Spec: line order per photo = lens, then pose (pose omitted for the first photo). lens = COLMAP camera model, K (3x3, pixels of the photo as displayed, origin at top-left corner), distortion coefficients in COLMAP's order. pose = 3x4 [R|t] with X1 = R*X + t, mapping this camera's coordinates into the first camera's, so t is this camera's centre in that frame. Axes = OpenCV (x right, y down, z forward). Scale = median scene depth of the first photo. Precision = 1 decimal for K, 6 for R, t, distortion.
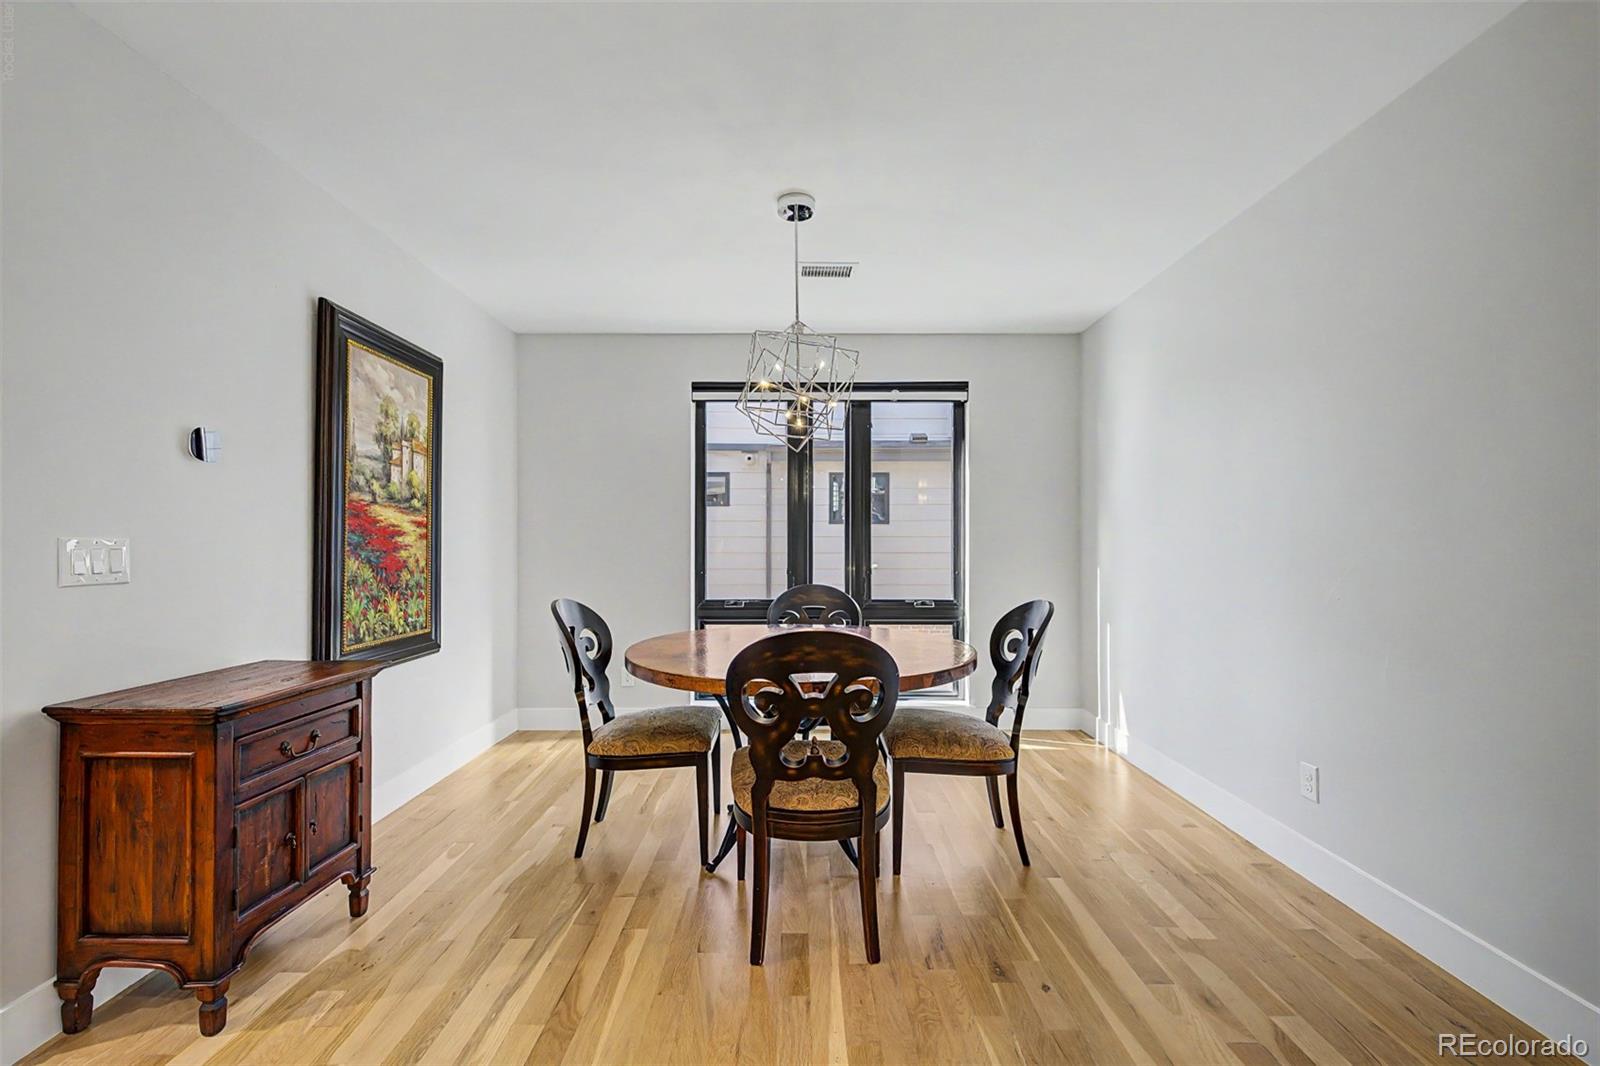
lens RADIAL K [[674.4, 0, 804.4], [0, 674.4, 543.4], [0, 0, 1]] dist [0.006561, -0.000979]
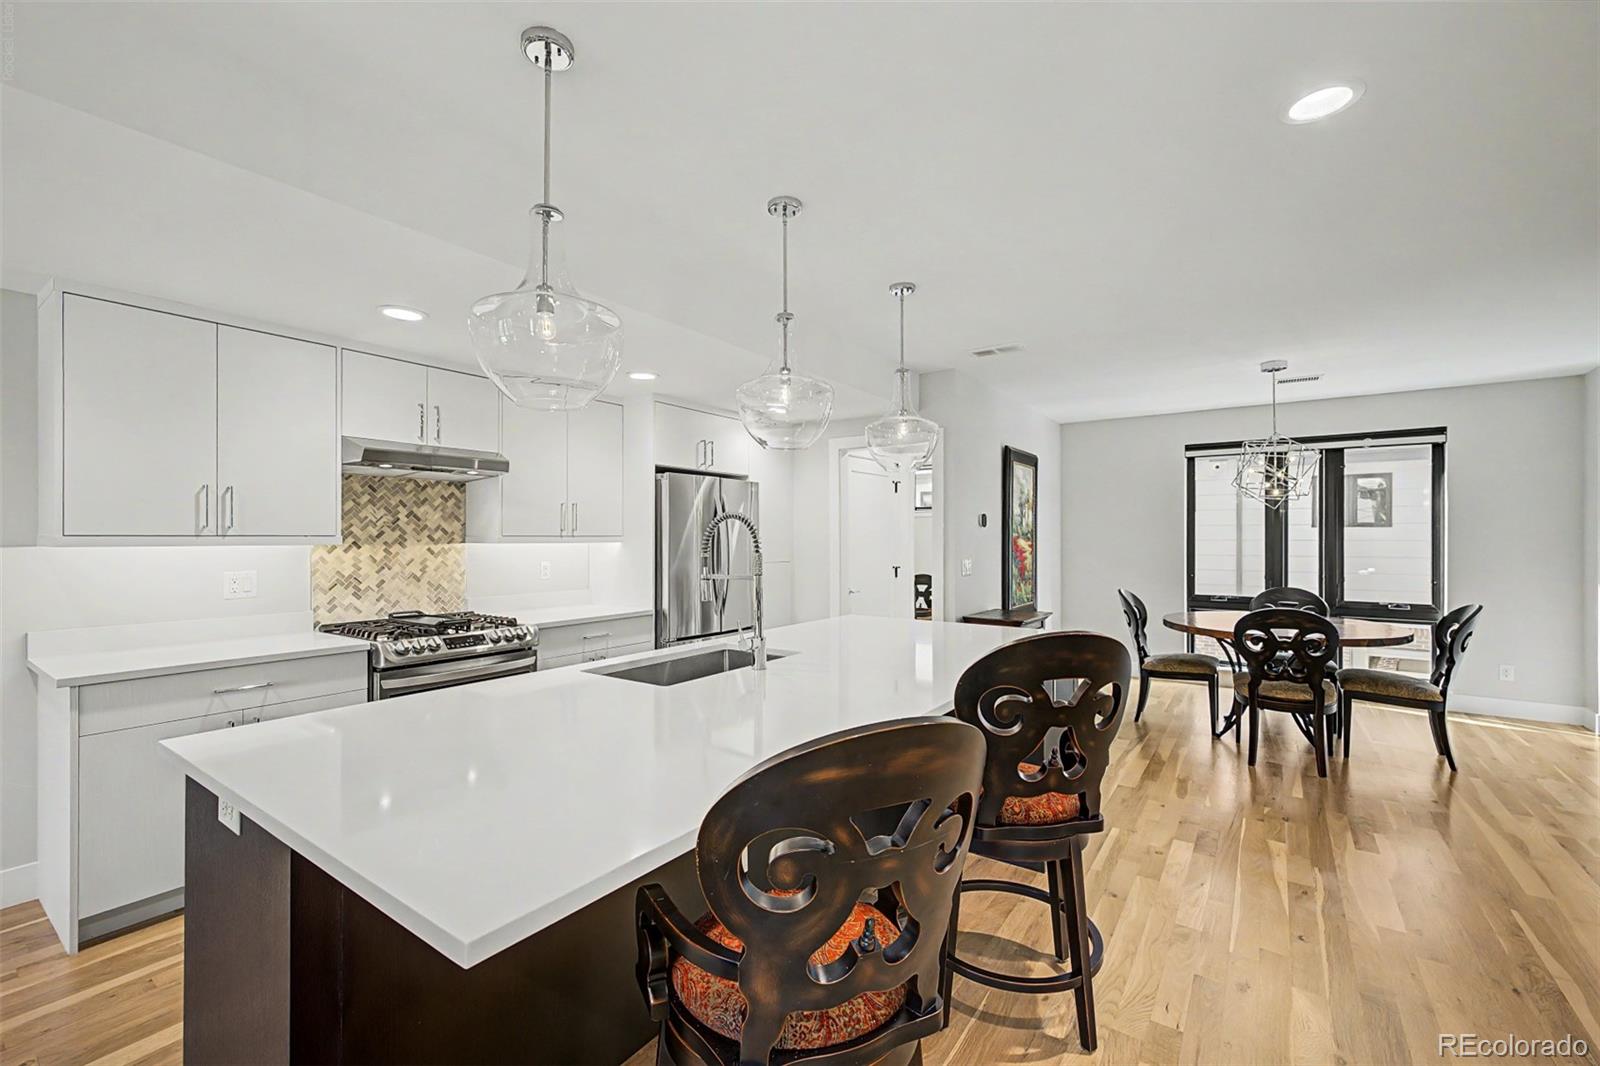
lens RADIAL K [[674.4, 0, 798.3], [0, 674.4, 536.1], [0, 0, 1]] dist [0.006561, -0.000979]
pose [[0.813246, -0.001027, -0.581919, 0.004937], [0.000376, 0.999999, -0.001240, -0.059786], [0.581920, 0.000789, 0.813246, -0.997658]]
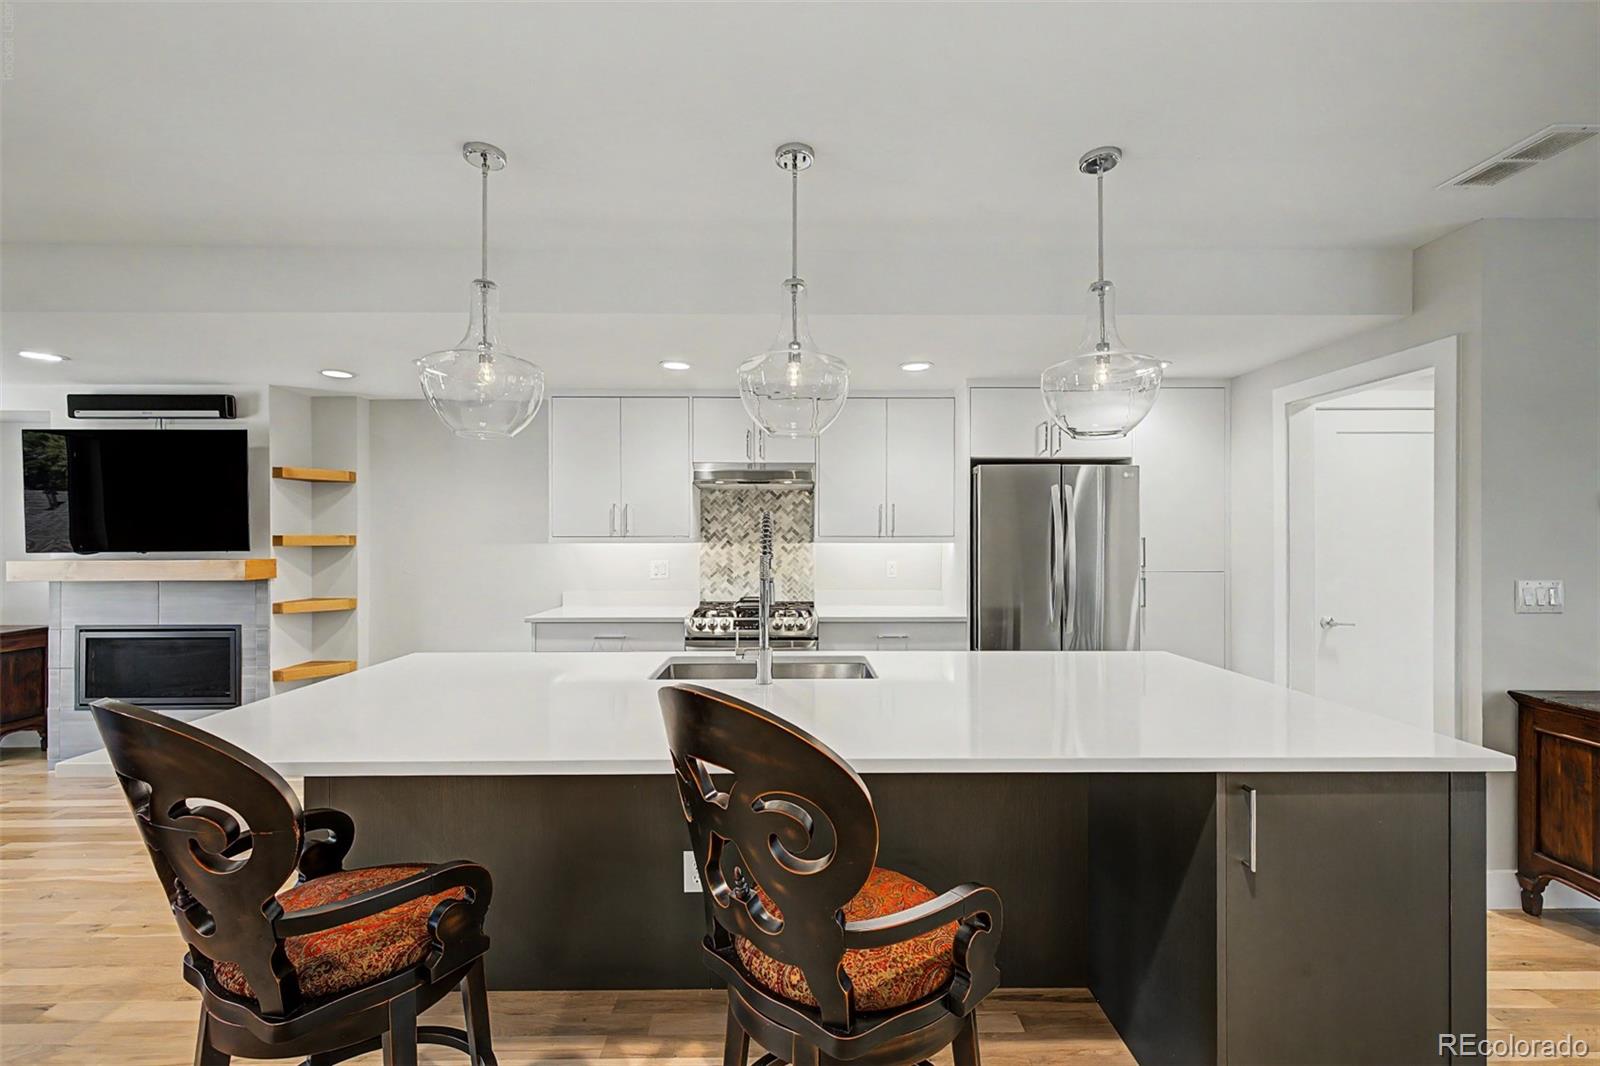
lens RADIAL K [[666.5, 0, 798.3], [0, 666.5, 537.8], [0, 0, 1]] dist [0.007872, -0.001699]
pose [[0.006685, 0.001897, -0.999976, 0.215972], [0.002061, 0.999996, 0.001911, -0.061592], [0.999976, -0.002074, 0.006681, -0.343548]]
